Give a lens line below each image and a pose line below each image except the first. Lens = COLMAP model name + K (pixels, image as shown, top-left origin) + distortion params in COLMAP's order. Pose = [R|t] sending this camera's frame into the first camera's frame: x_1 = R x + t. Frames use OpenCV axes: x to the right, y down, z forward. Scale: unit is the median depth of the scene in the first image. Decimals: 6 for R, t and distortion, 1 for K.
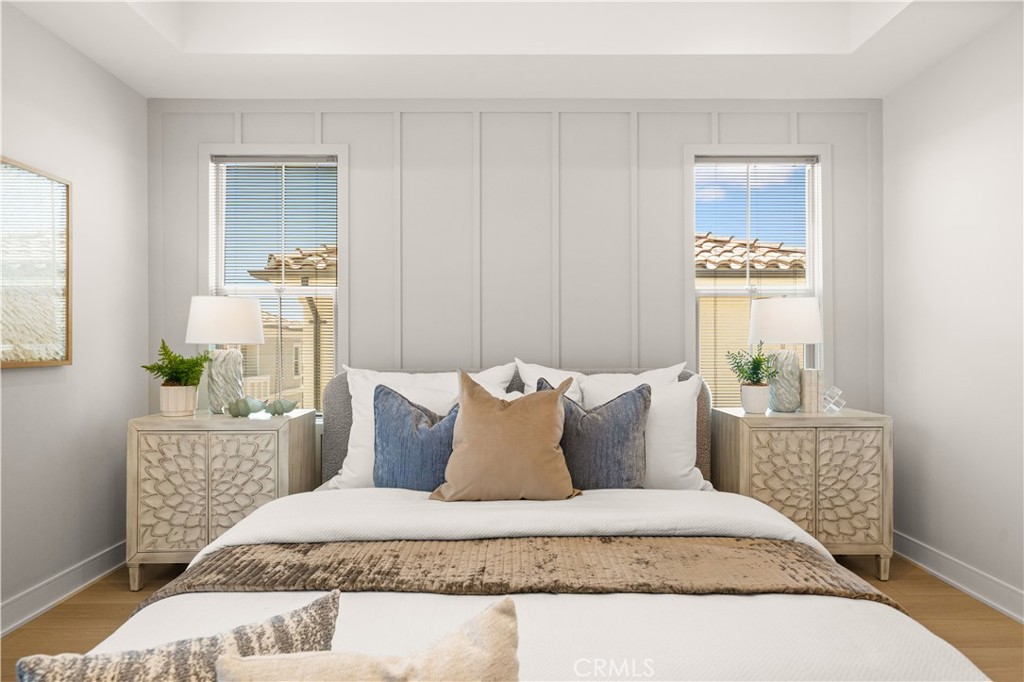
lens RADIAL K [[529.8, 0, 506.4], [0, 529.8, 344.6], [0, 0, 1]] dist [0.004649, -0.000413]
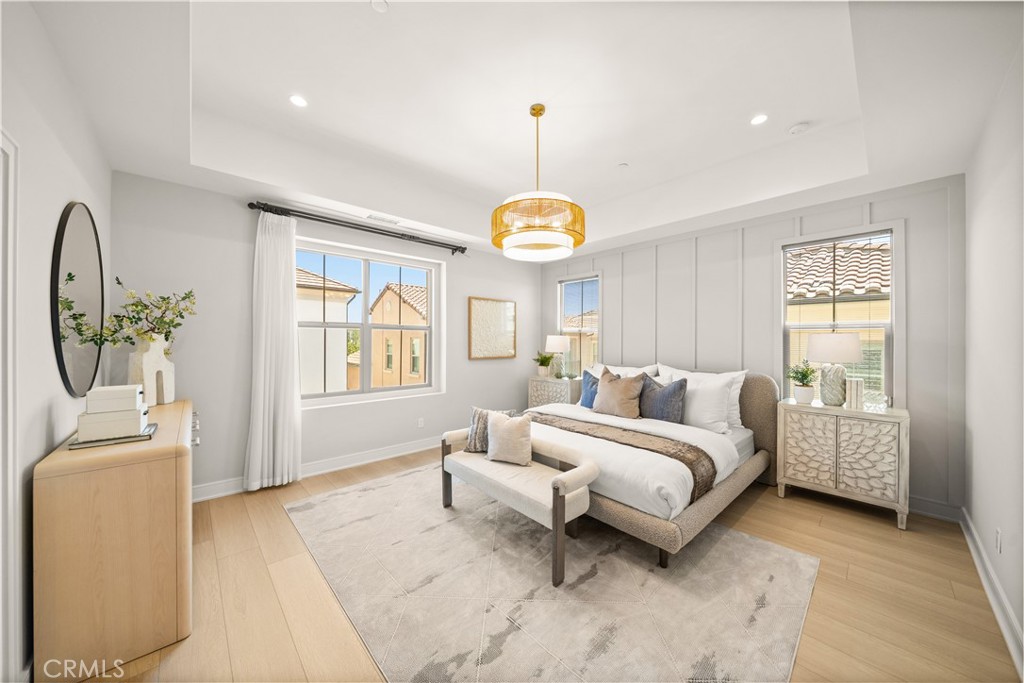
lens RADIAL K [[349.8, 0, 516.9], [0, 349.8, 335.6], [0, 0, 1]] dist [-0.003528, 0.000149]
pose [[0.680154, -0.005862, -0.733046, 0.698409], [-0.004113, 0.999922, -0.011812, -0.068613], [0.733058, 0.011049, 0.680077, -0.421127]]
